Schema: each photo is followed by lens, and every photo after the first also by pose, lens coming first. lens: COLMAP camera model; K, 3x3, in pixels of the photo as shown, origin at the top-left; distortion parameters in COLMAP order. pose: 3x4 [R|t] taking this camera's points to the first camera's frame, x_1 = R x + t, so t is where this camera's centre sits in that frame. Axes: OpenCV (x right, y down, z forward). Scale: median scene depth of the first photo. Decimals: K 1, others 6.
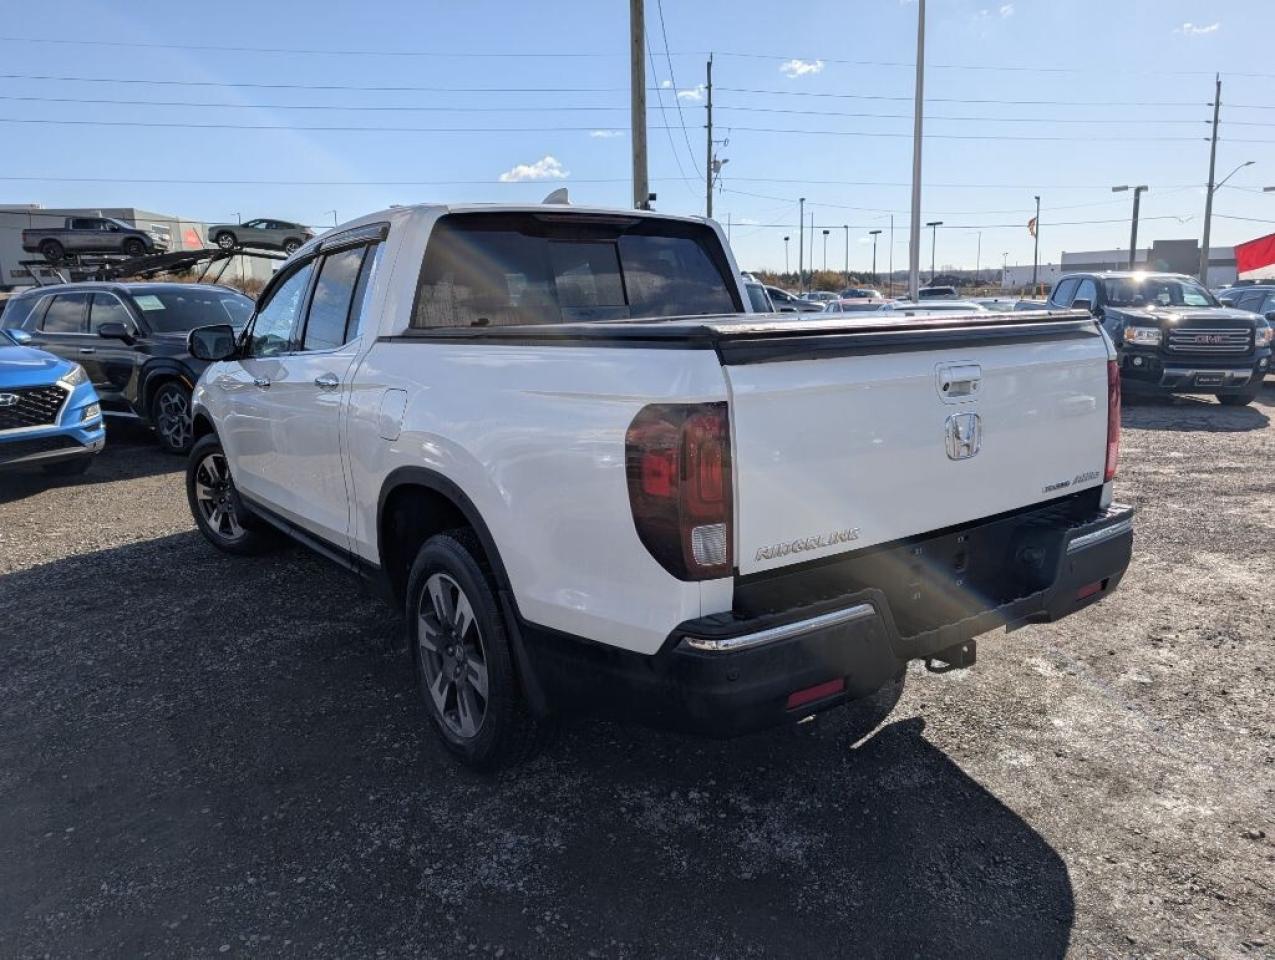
lens RADIAL K [[909.2, 0, 637.5], [0, 909.2, 480.0], [0, 0, 1]] dist [0.012373, -0.006013]
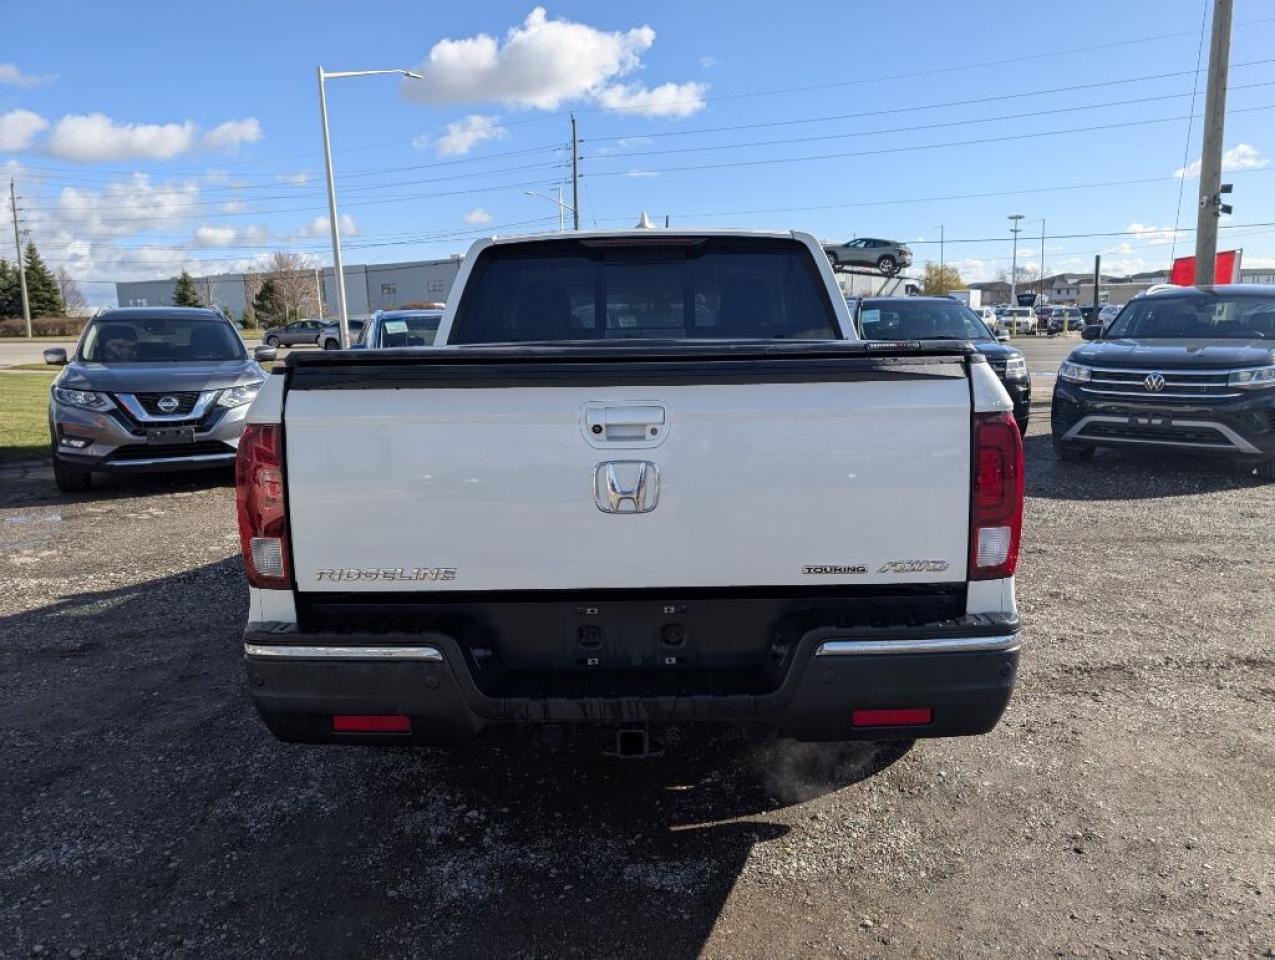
lens RADIAL K [[894.1, 0, 637.5], [0, 894.1, 480.0], [0, 0, 1]] dist [0.006378, -0.001564]
pose [[0.799256, 0.104611, -0.591817, 0.736304], [-0.110899, 0.993496, 0.025842, -0.066924], [0.590671, 0.044978, 0.805658, 0.279926]]
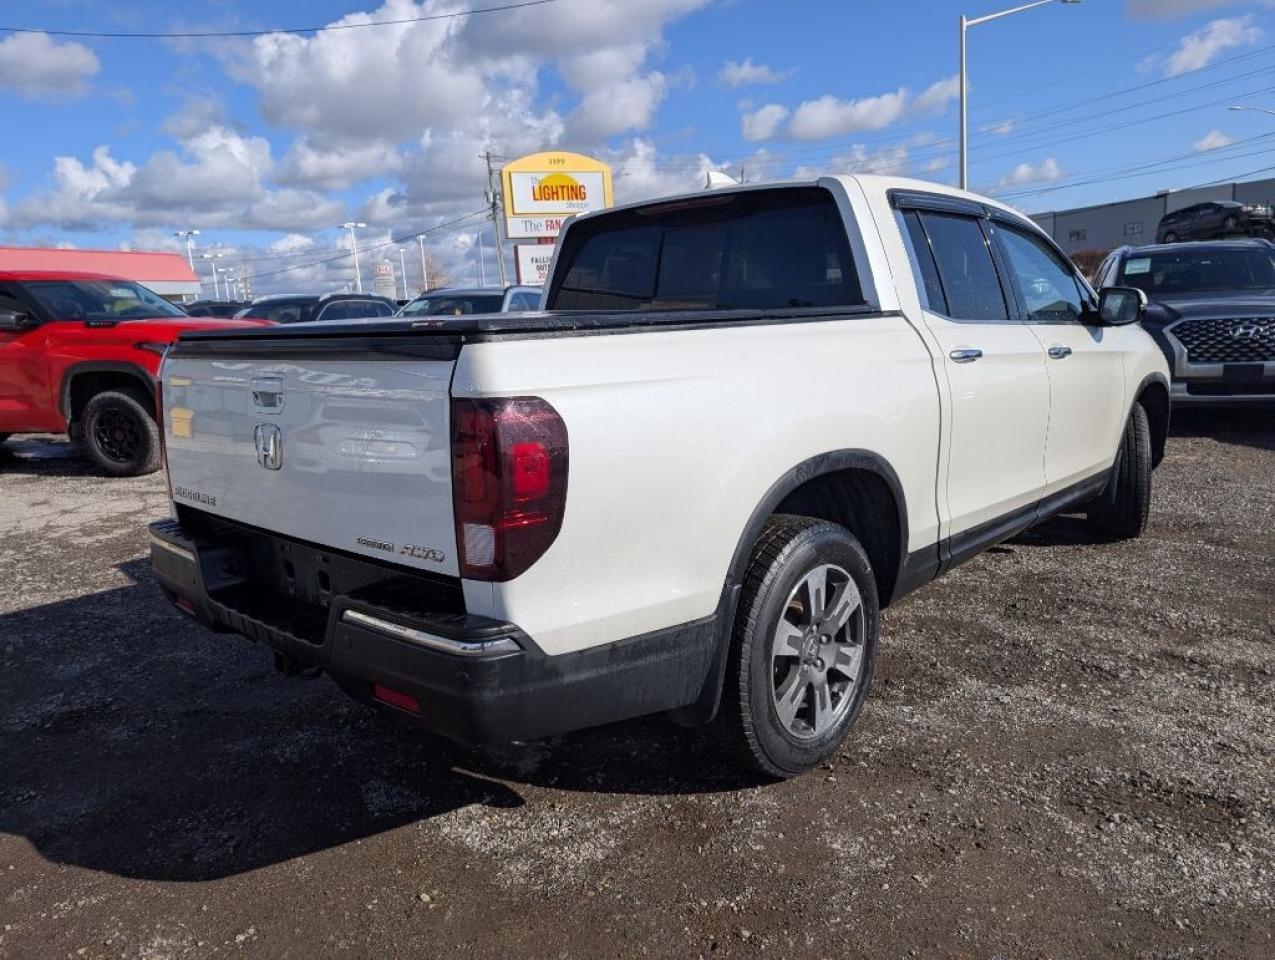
lens RADIAL K [[893.0, 0, 638.4], [0, 893.0, 467.4], [0, 0, 1]] dist [0.003542, 0.002895]
pose [[0.203149, 0.182881, -0.961917, 1.202003], [-0.140503, 0.977680, 0.156205, -0.205401], [0.969015, 0.103419, 0.224311, 1.007886]]
